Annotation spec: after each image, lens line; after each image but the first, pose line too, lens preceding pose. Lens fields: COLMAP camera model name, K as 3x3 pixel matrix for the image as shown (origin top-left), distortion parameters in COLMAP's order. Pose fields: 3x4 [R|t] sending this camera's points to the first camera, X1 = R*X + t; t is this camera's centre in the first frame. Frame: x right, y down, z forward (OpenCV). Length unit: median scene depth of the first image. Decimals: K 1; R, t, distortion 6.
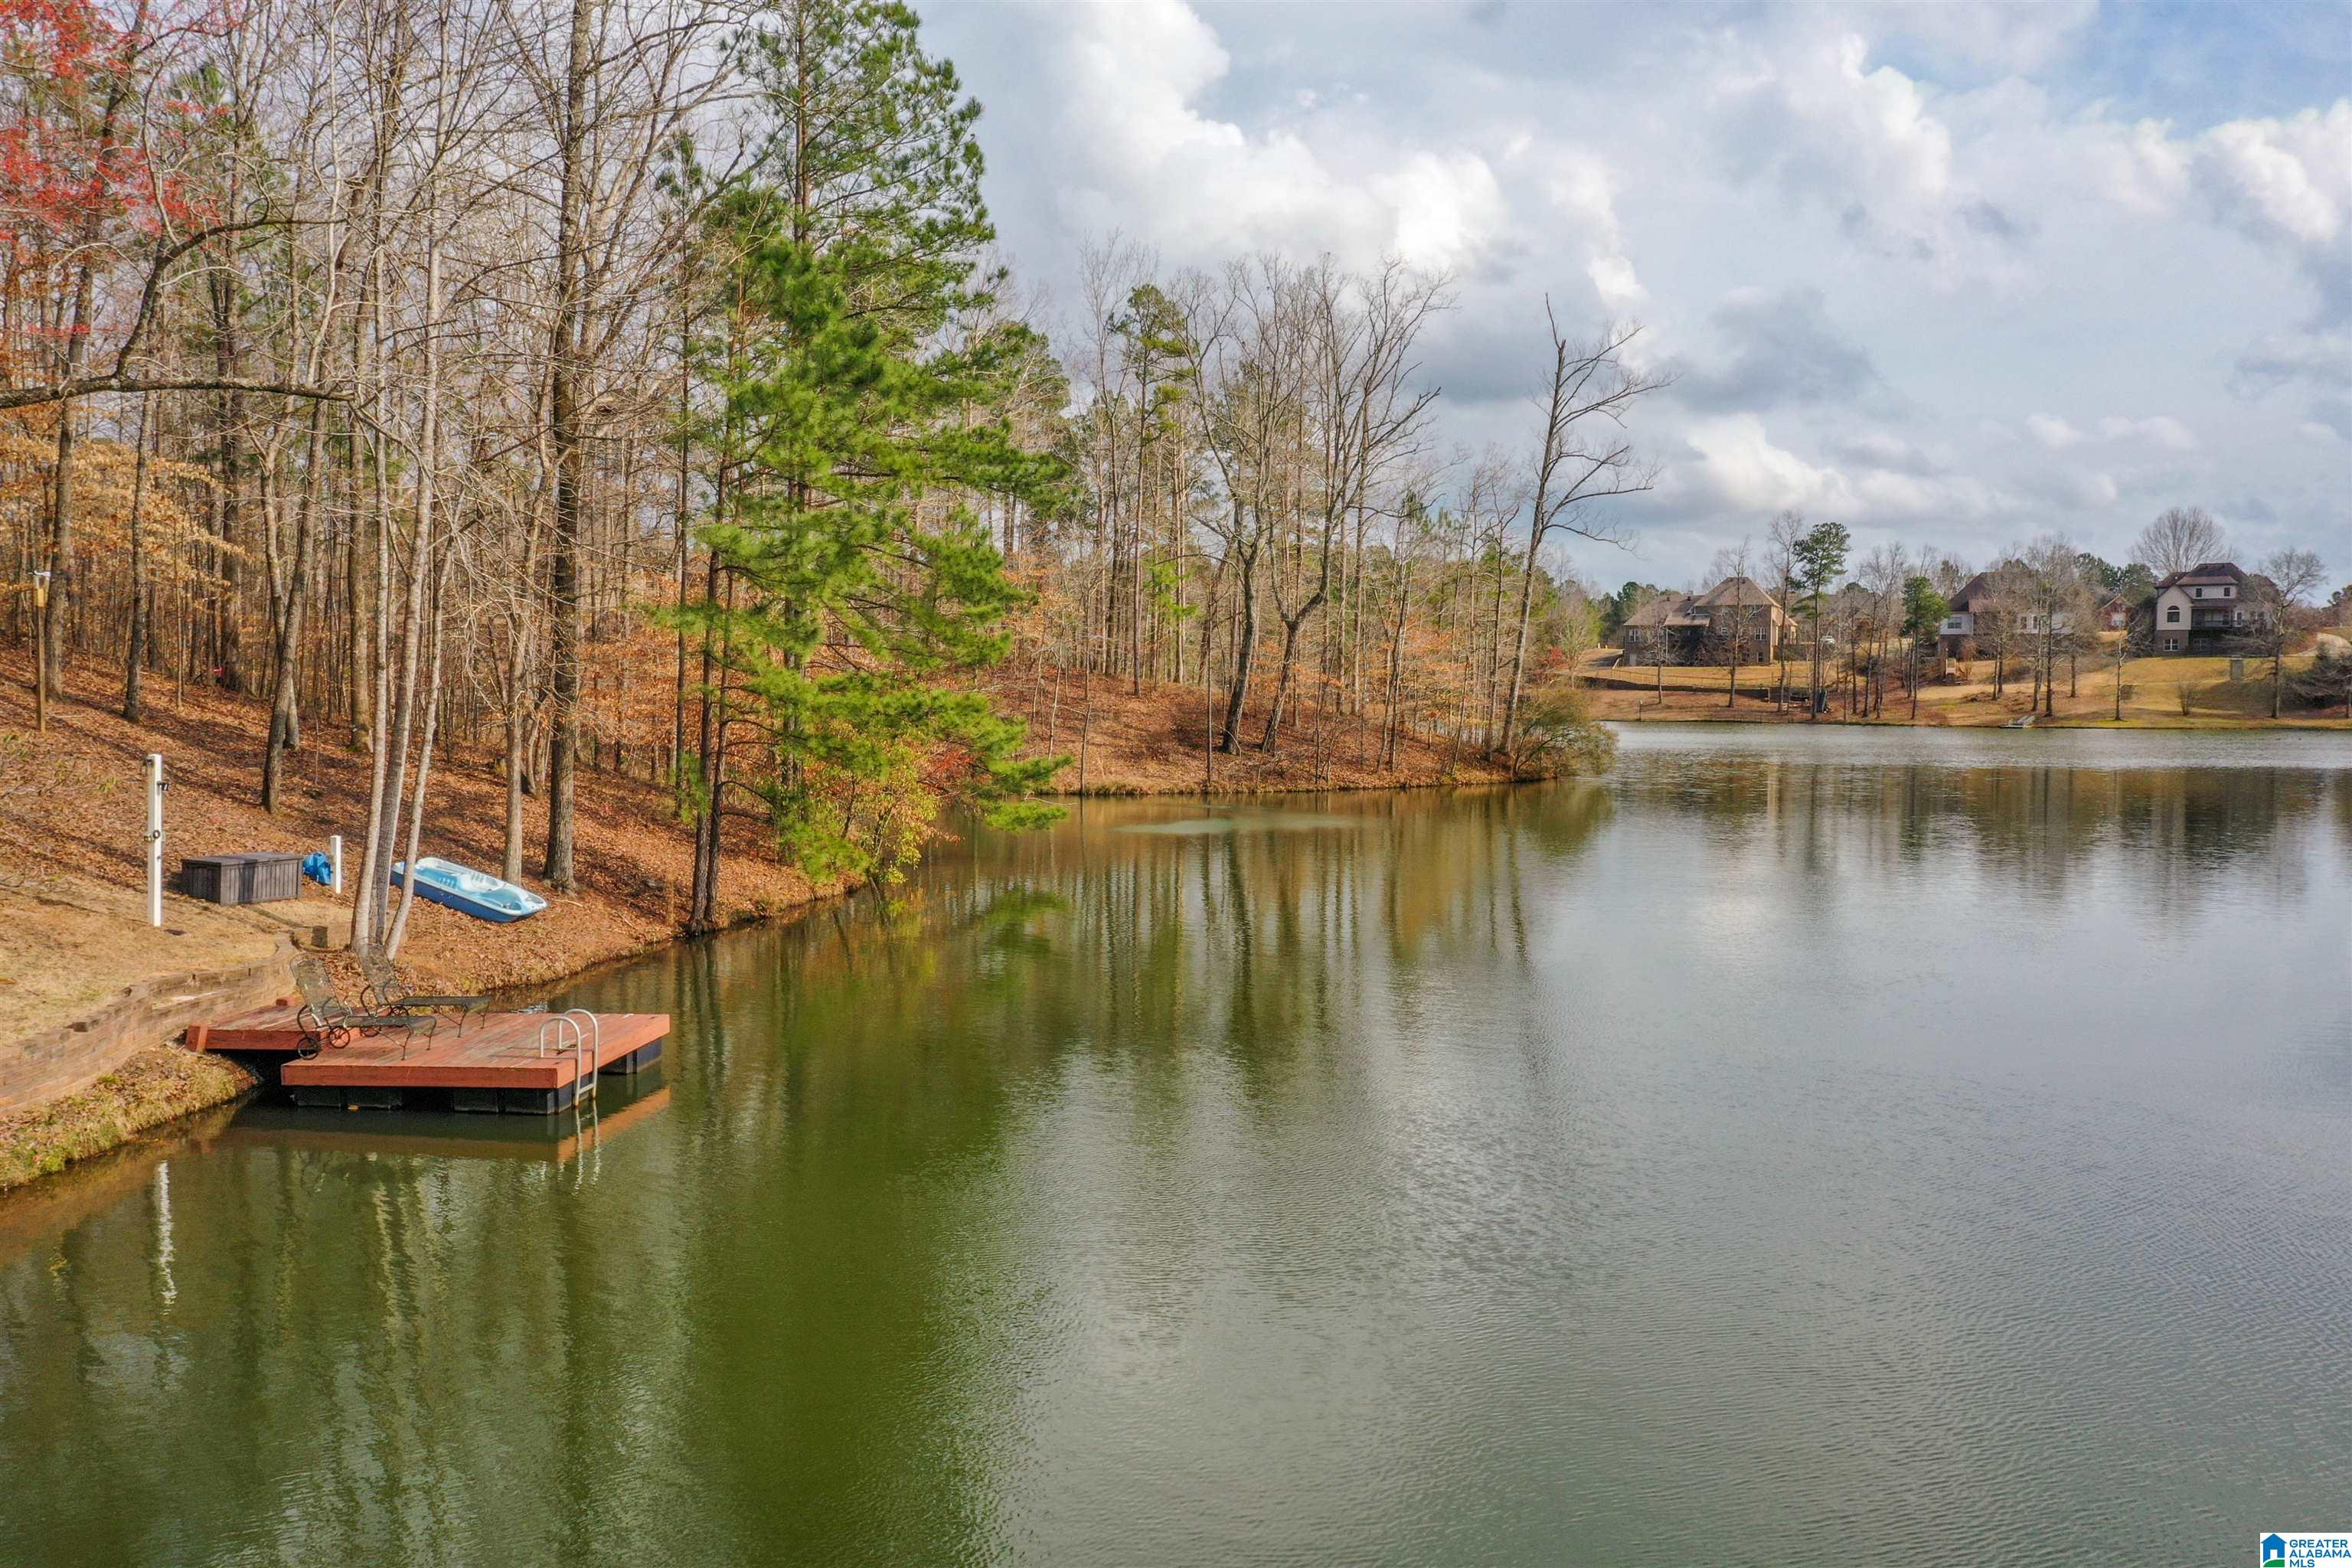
lens RADIAL K [[1841.4, 0, 1176.0], [0, 1841.4, 784.0], [0, 0, 1]] dist [0.001803, -0.004038]
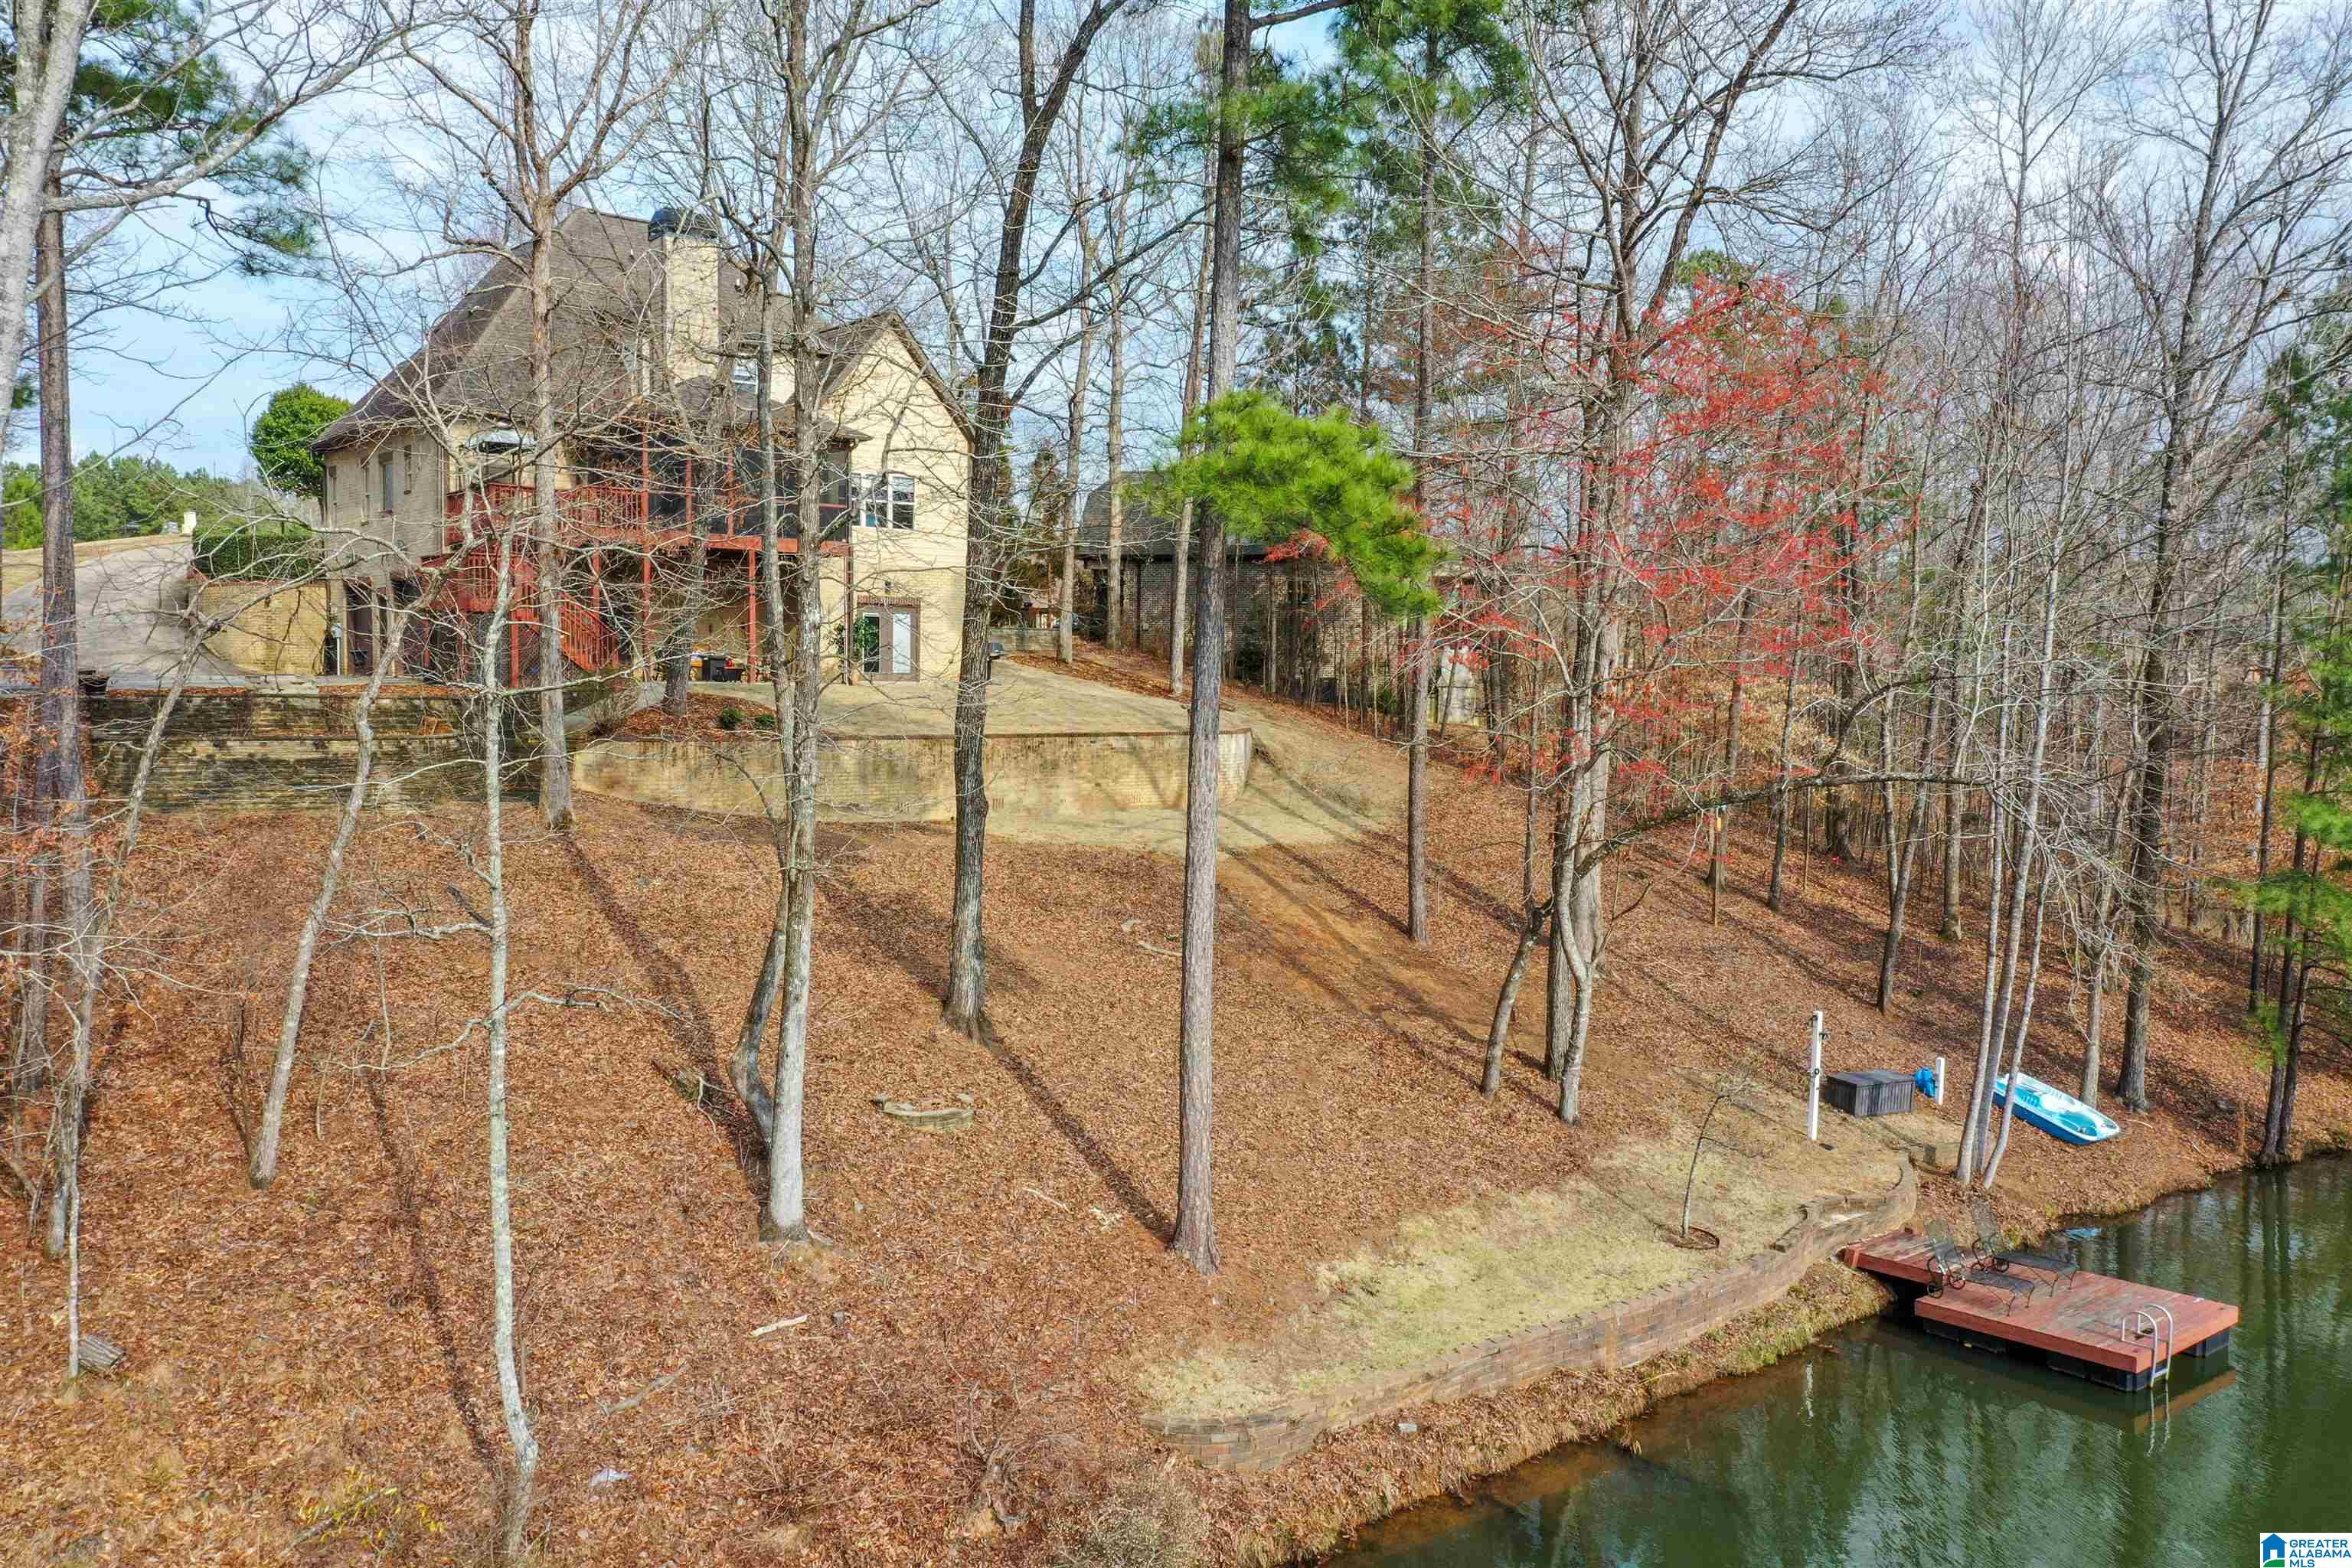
lens RADIAL K [[1841.4, 0, 1176.0], [0, 1841.4, 784.0], [0, 0, 1]] dist [0.001803, -0.004038]
pose [[0.701669, 0.037074, -0.711538, 0.057335], [-0.038370, 0.999162, 0.014223, -0.167096], [0.711469, 0.017322, 0.702504, -0.249376]]
